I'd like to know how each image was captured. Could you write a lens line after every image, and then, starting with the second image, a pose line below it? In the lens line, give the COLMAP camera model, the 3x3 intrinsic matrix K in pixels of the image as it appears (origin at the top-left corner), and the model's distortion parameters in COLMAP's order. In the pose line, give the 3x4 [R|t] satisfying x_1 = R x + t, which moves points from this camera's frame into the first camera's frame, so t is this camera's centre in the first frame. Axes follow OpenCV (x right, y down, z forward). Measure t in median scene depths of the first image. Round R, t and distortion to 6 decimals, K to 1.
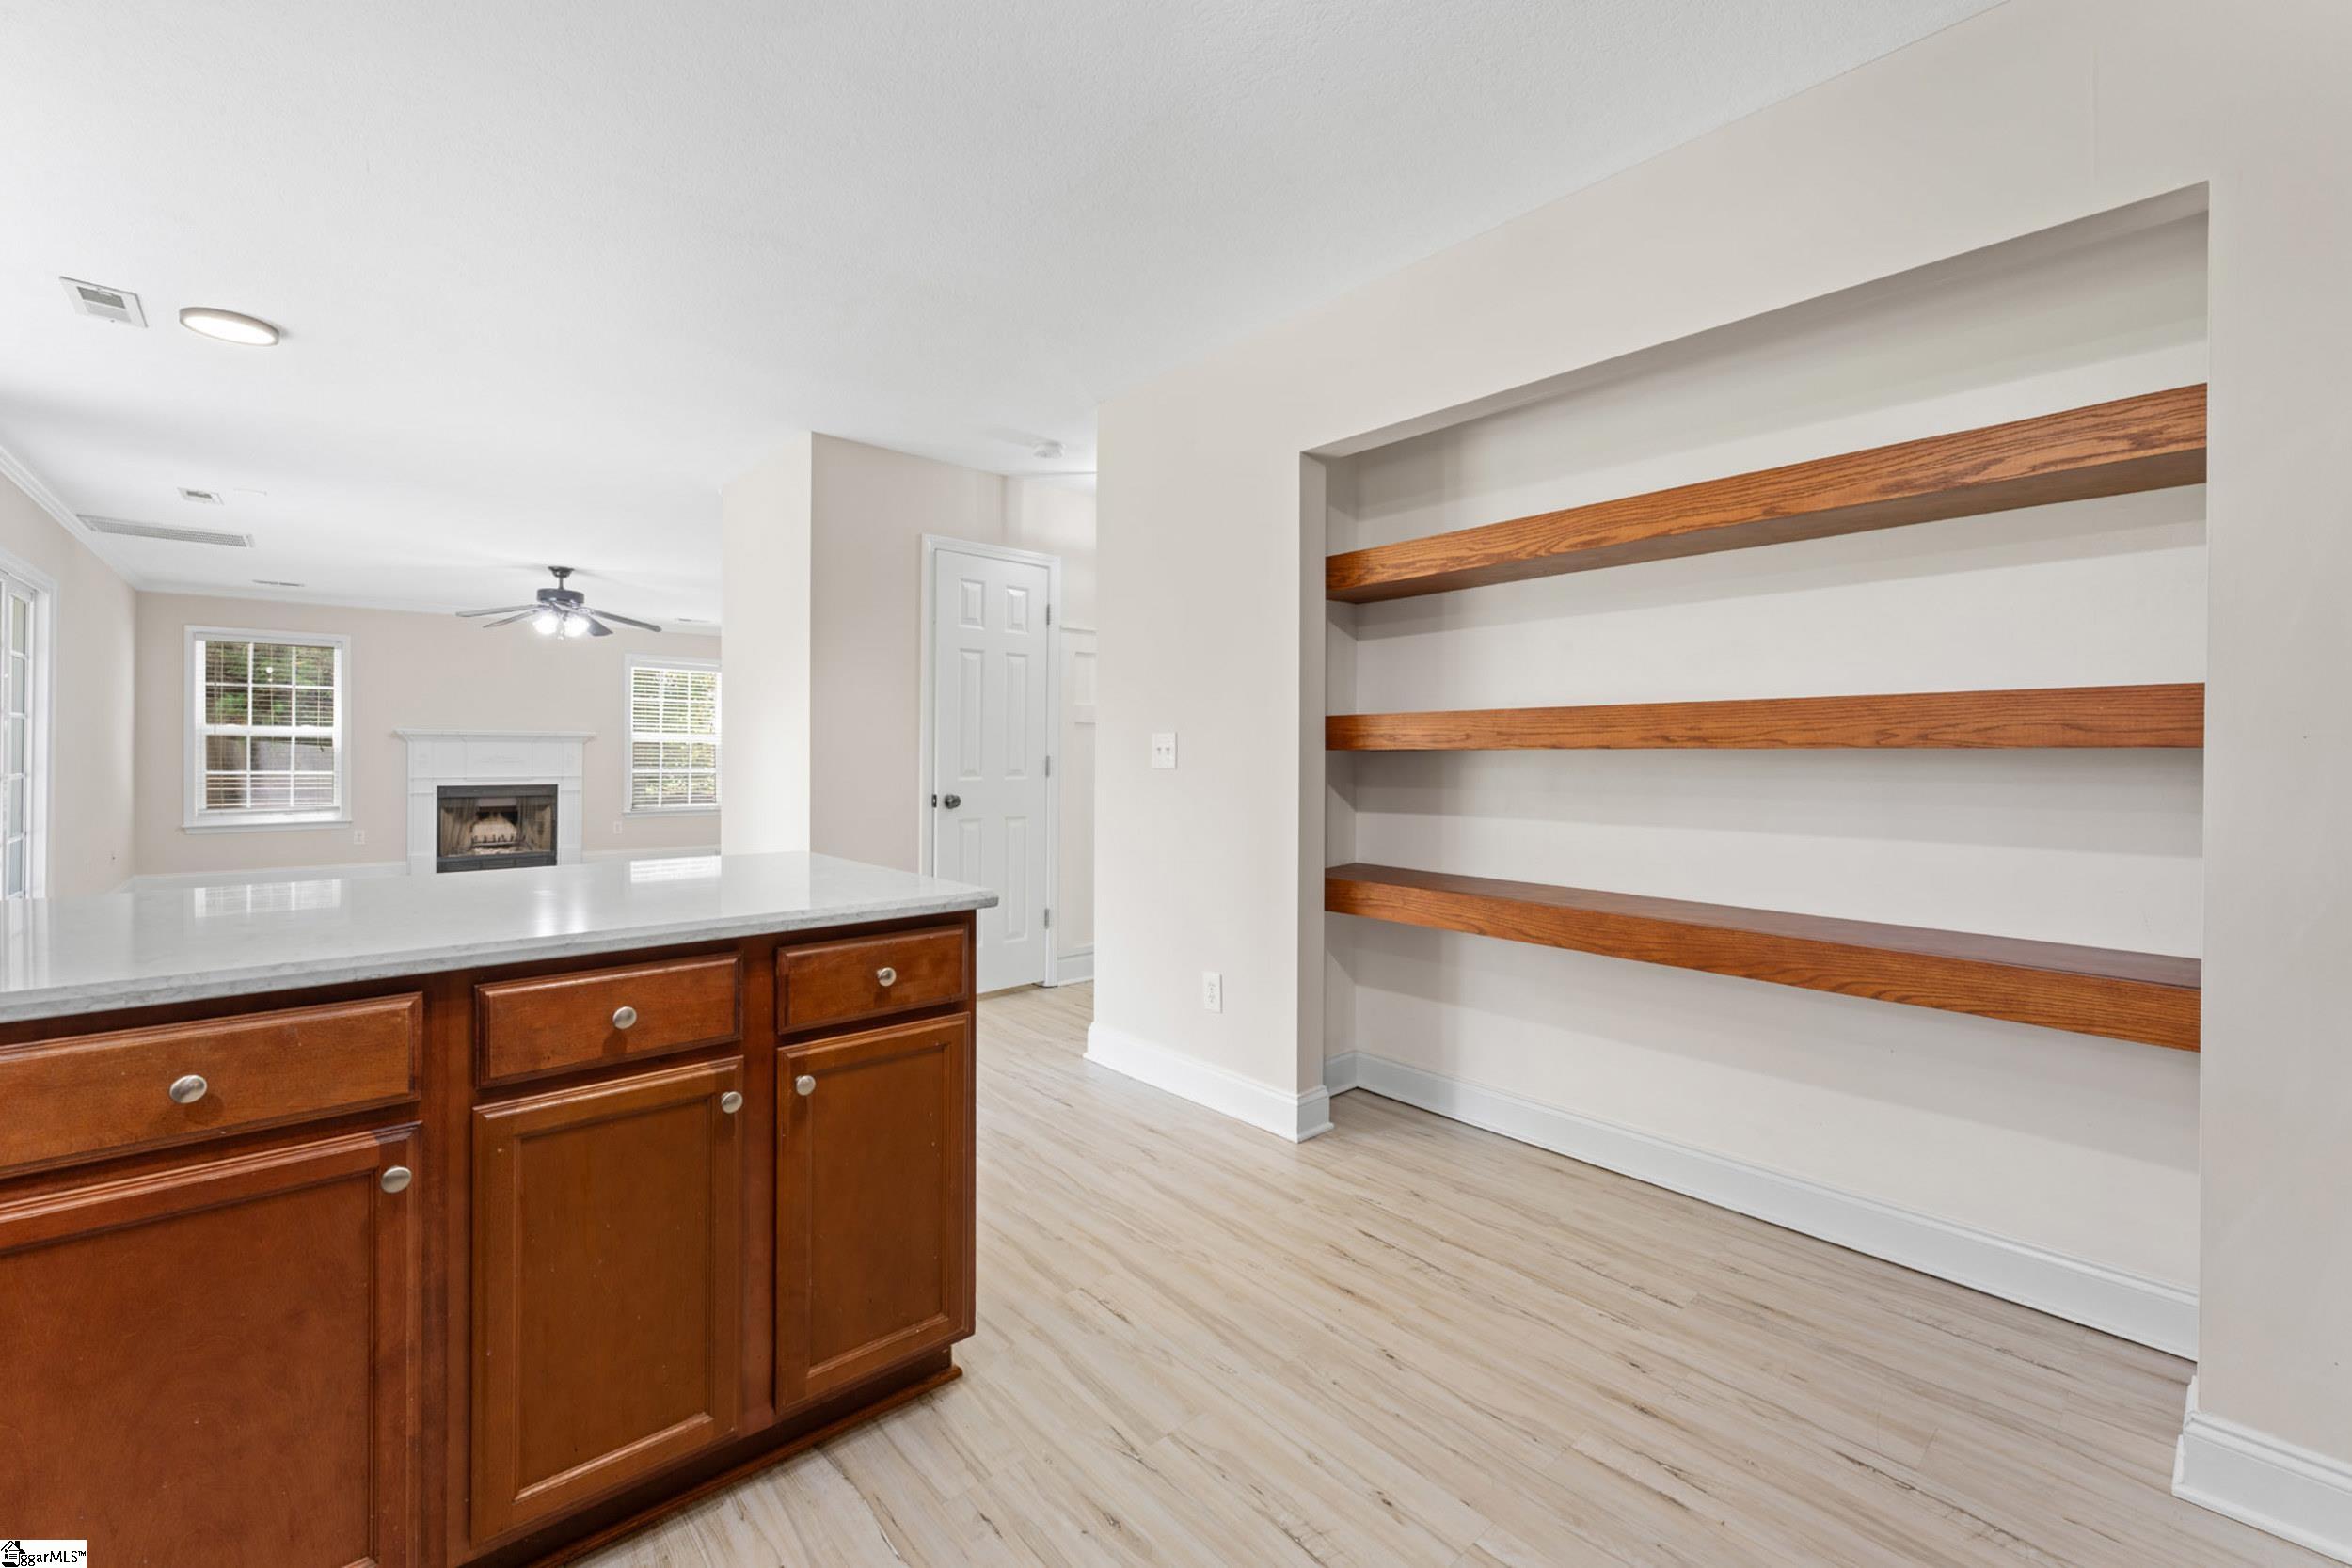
lens RADIAL K [[951.3, 0, 1155.1], [0, 951.3, 752.7], [0, 0, 1]] dist [-0.001572, 0.000665]
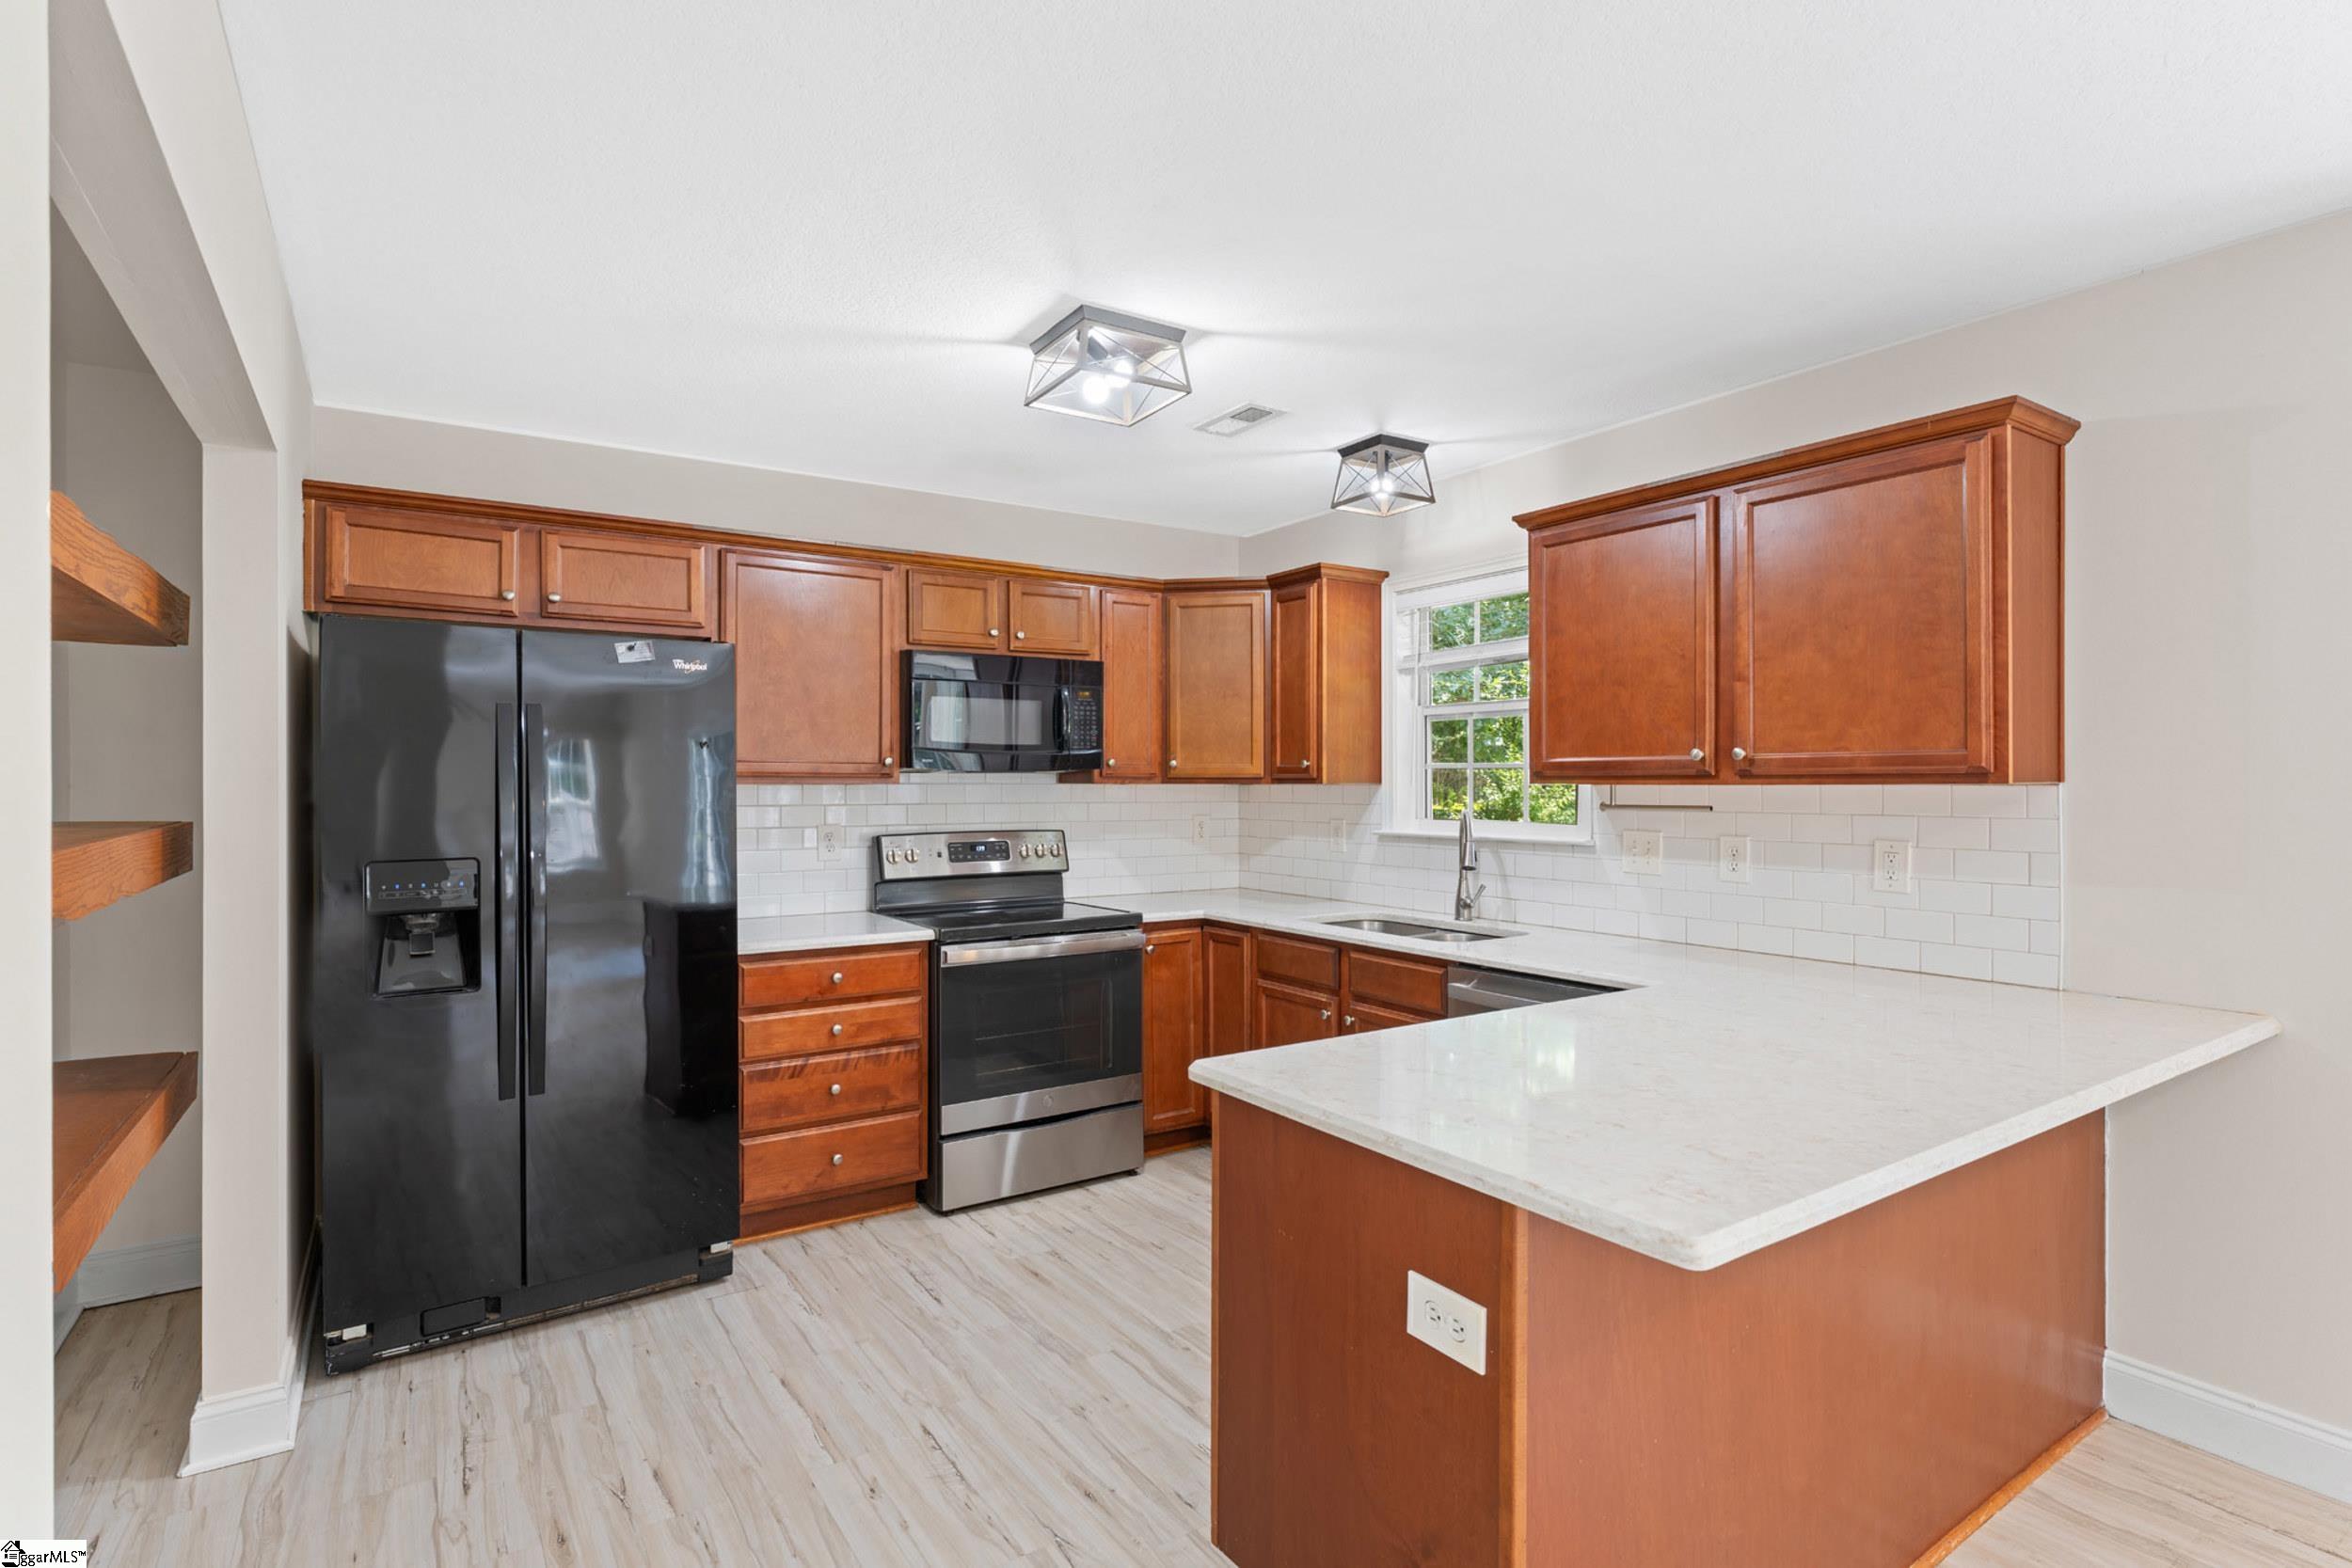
lens RADIAL K [[1144.9, 0, 1164.2], [0, 1144.9, 775.9], [0, 0, 1]] dist [-0.003133, -0.000666]
pose [[-0.991036, -0.004686, 0.133511, -0.061212], [-0.005476, 0.999970, -0.005549, -0.027597], [-0.133481, -0.006230, -0.991032, 0.446977]]
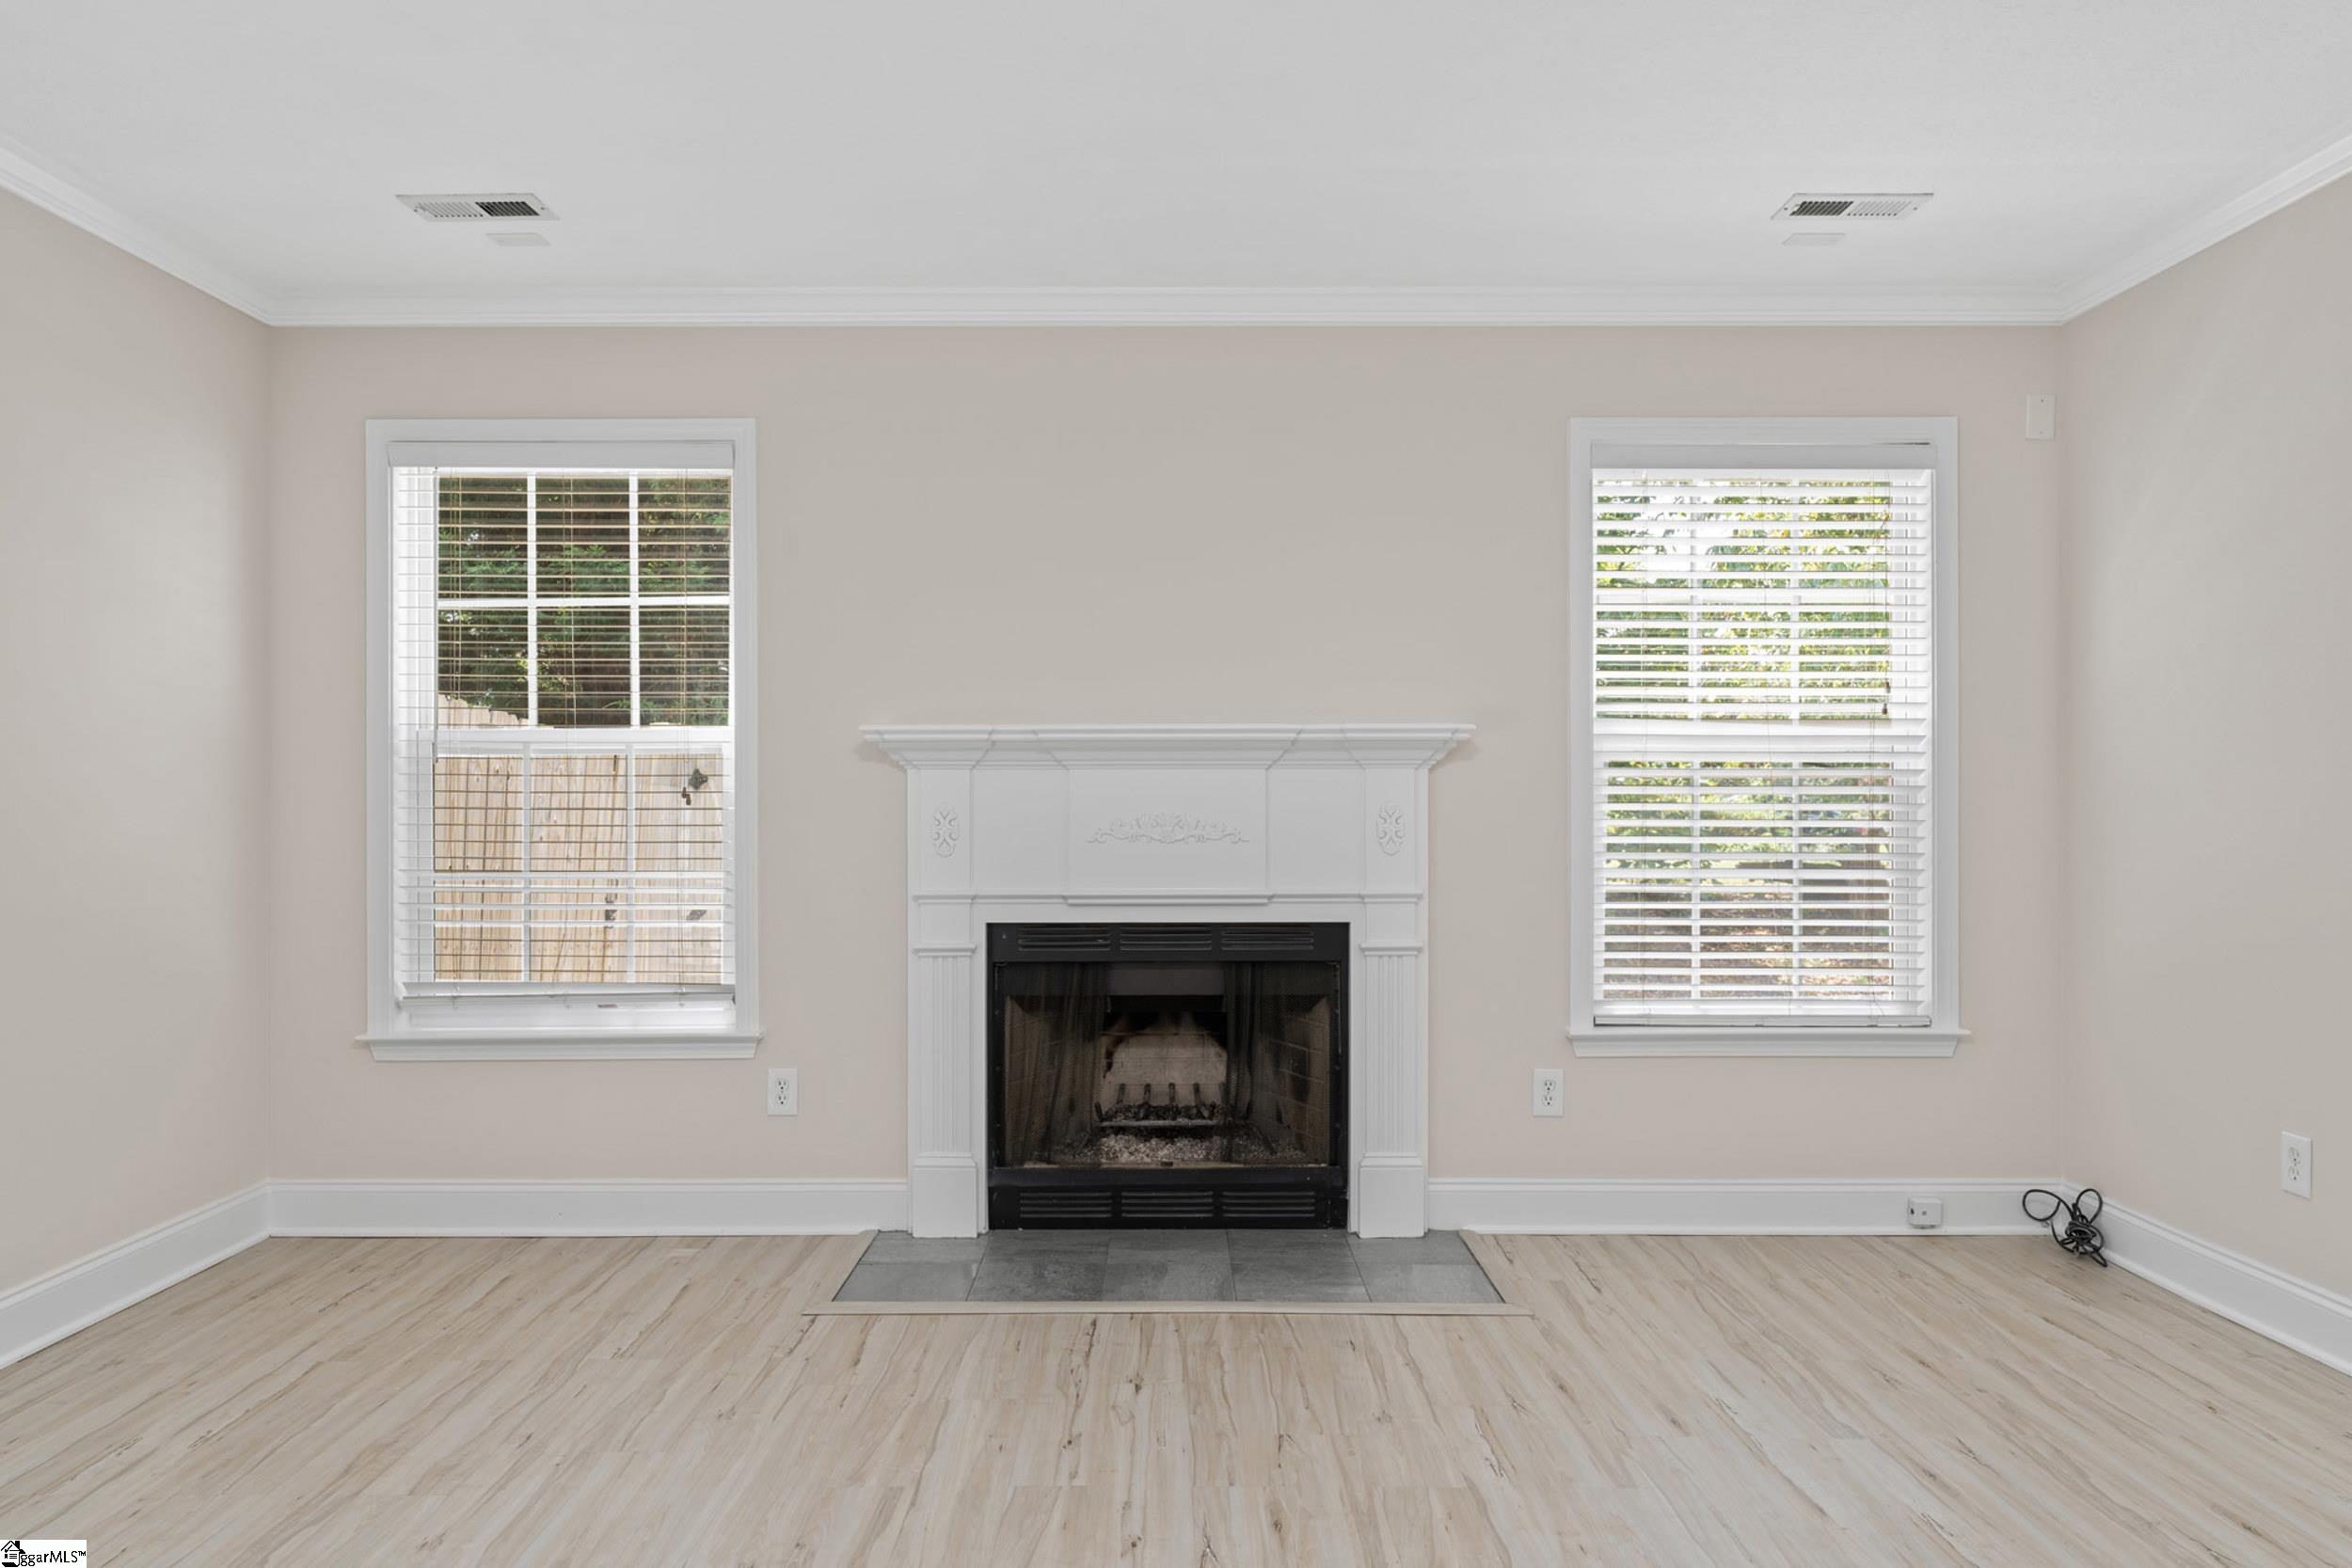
lens RADIAL K [[1575.6, 0, 1166.2], [0, 1575.6, 798.4], [0, 0, 1]] dist [0.005566, -0.002216]
pose [[0.753139, -0.008175, -0.657811, -0.444199], [0.008962, 0.999957, -0.002165, -0.000882], [0.657801, -0.004265, 0.753180, 0.749006]]
